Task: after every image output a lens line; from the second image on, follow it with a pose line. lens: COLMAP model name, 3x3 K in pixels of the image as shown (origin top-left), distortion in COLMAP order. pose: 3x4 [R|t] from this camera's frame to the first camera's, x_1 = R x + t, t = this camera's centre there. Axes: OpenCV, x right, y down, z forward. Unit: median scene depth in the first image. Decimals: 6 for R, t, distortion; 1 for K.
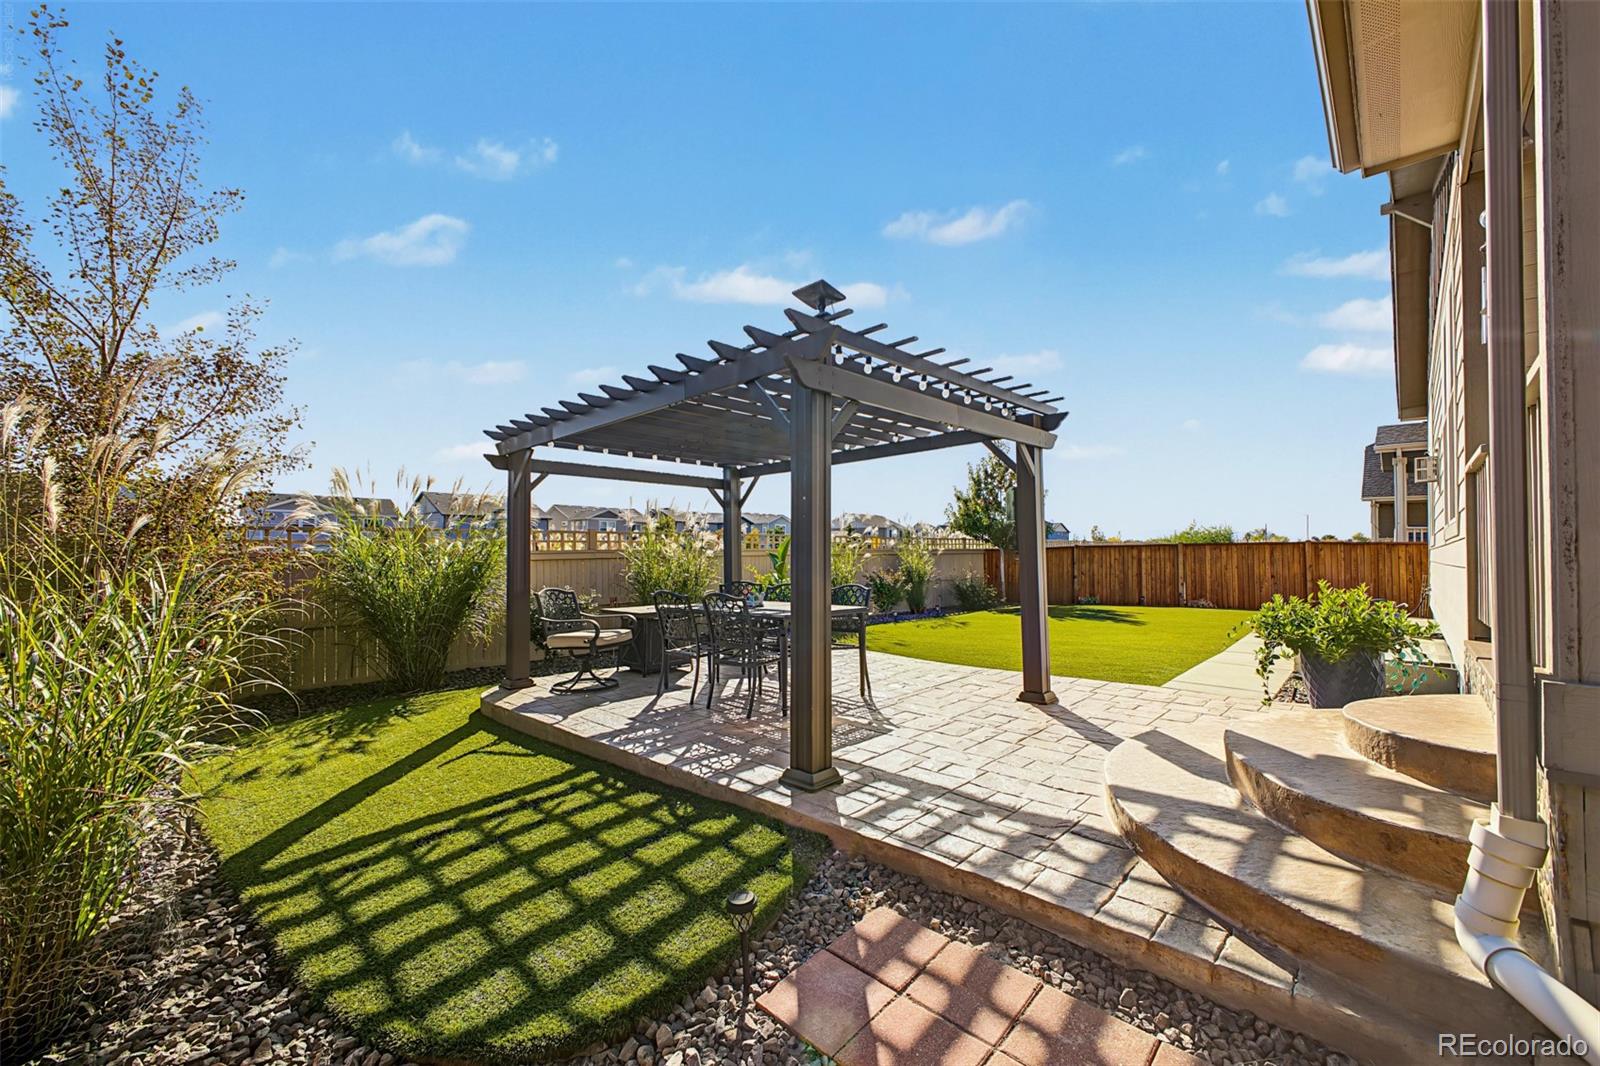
lens RADIAL K [[638.5, 0, 803.4], [0, 638.5, 545.5], [0, 0, 1]] dist [0.002490, -0.000118]
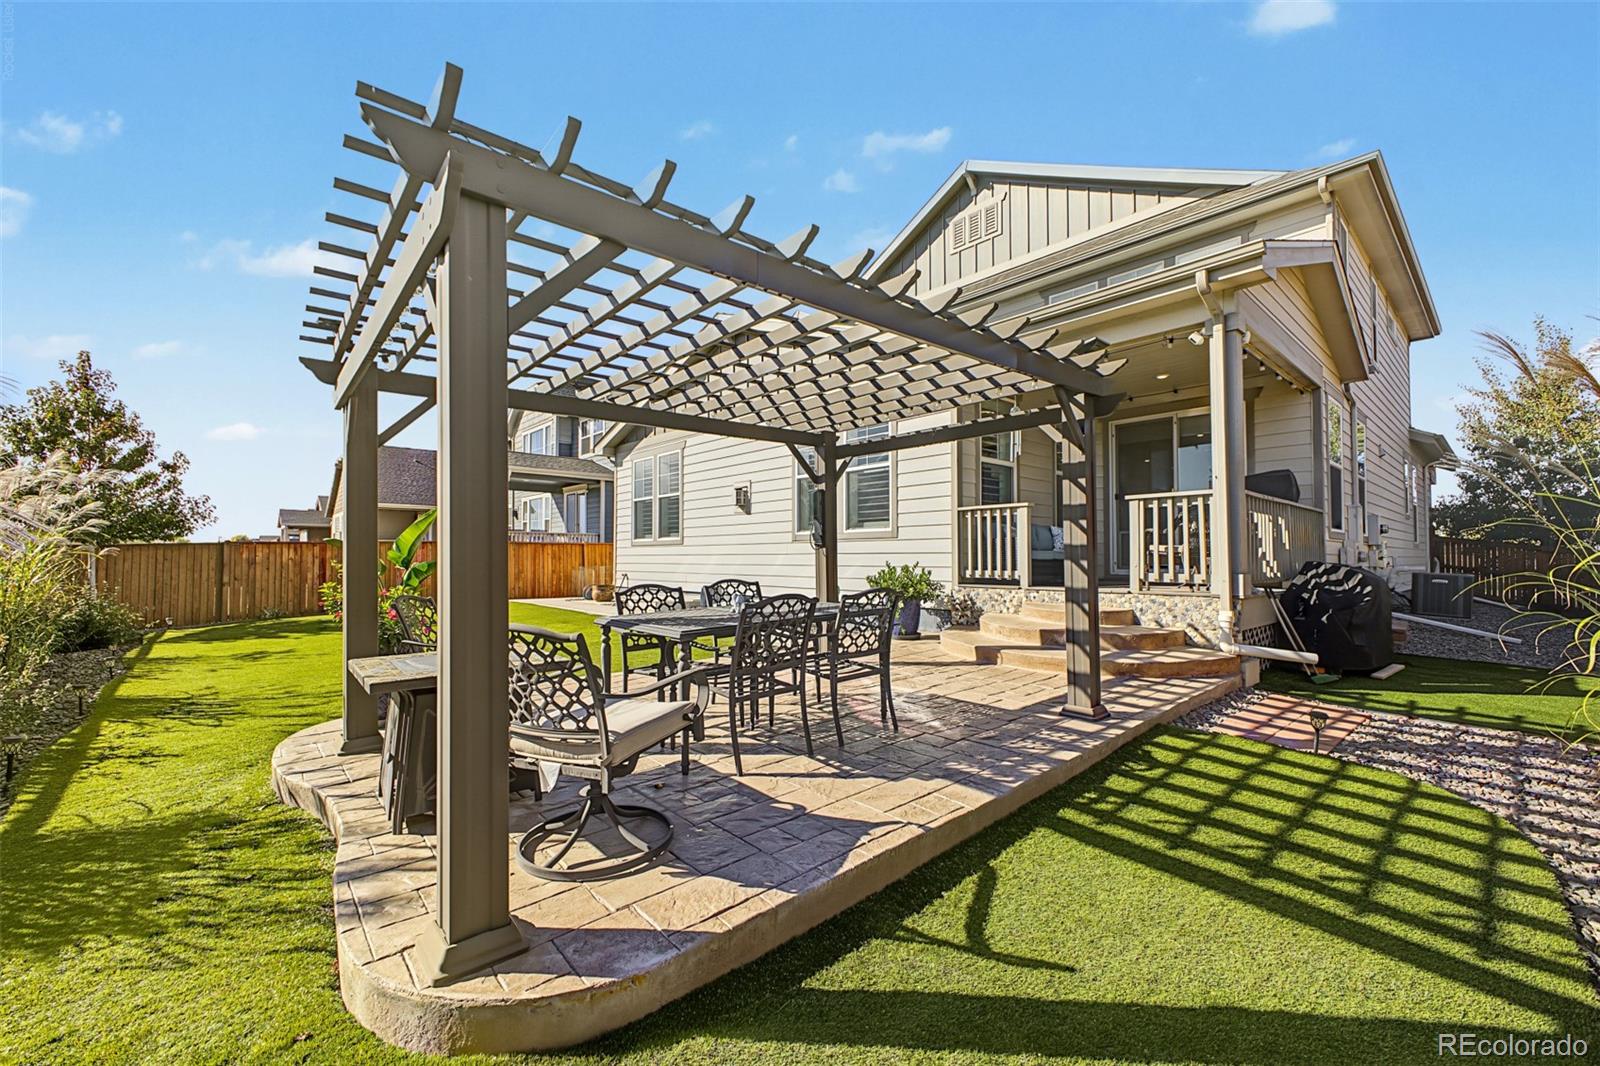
lens RADIAL K [[638.5, 0, 806.2], [0, 638.5, 528.8], [0, 0, 1]] dist [0.002490, -0.000118]
pose [[0.100139, 0.034763, 0.994366, -1.213557], [-0.006550, 0.999391, -0.034279, 0.036274], [-0.994952, -0.003080, 0.100306, 1.295753]]
